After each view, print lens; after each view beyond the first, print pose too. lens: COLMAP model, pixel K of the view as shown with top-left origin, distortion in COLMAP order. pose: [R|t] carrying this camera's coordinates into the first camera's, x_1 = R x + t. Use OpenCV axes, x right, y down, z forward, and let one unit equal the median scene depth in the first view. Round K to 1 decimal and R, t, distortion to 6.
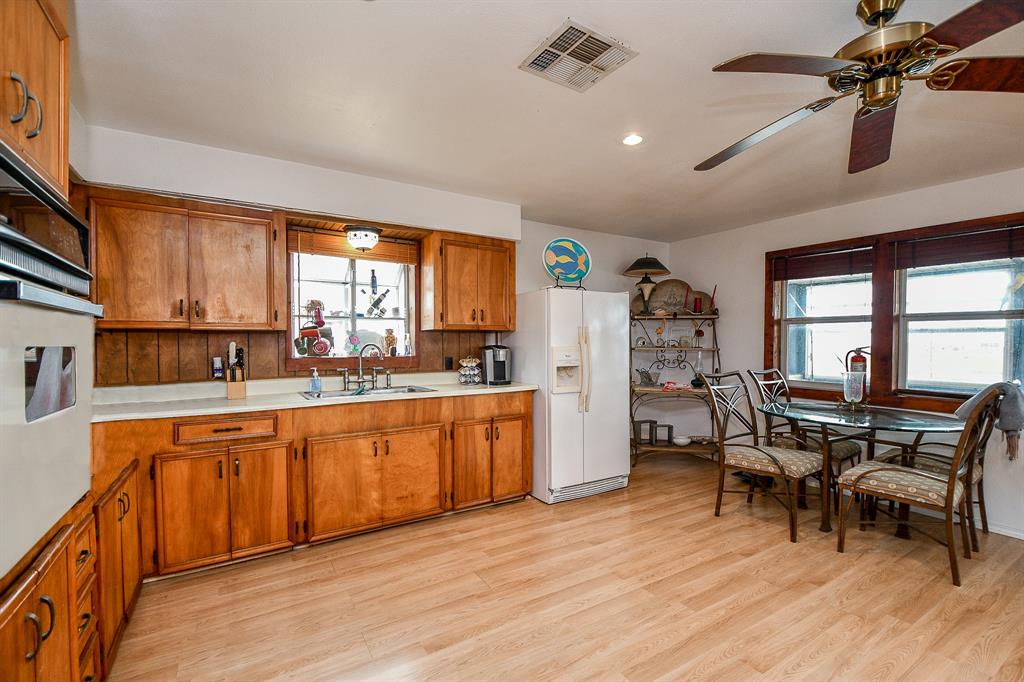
lens RADIAL K [[453.8, 0, 516.5], [0, 453.8, 347.8], [0, 0, 1]] dist [0.005030, -0.008110]
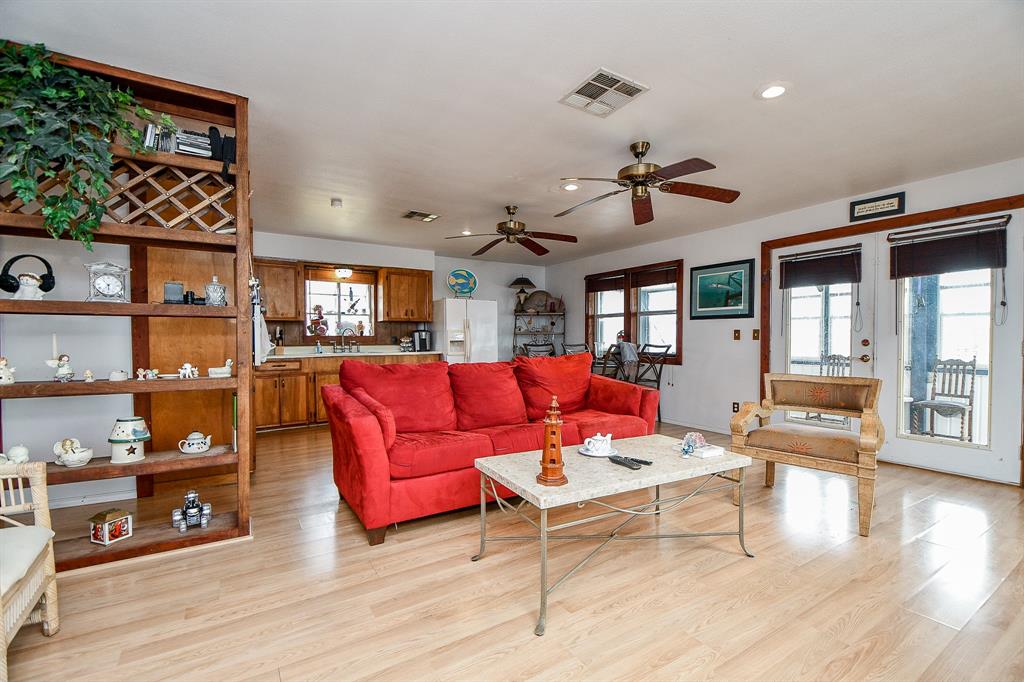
lens RADIAL K [[453.8, 0, 523.7], [0, 453.8, 345.7], [0, 0, 1]] dist [0.005030, -0.008110]
pose [[0.999812, -0.003243, 0.019132, 0.345991], [0.003232, 0.999995, 0.000569, 0.060720], [-0.019134, -0.000507, 0.999817, -0.837642]]
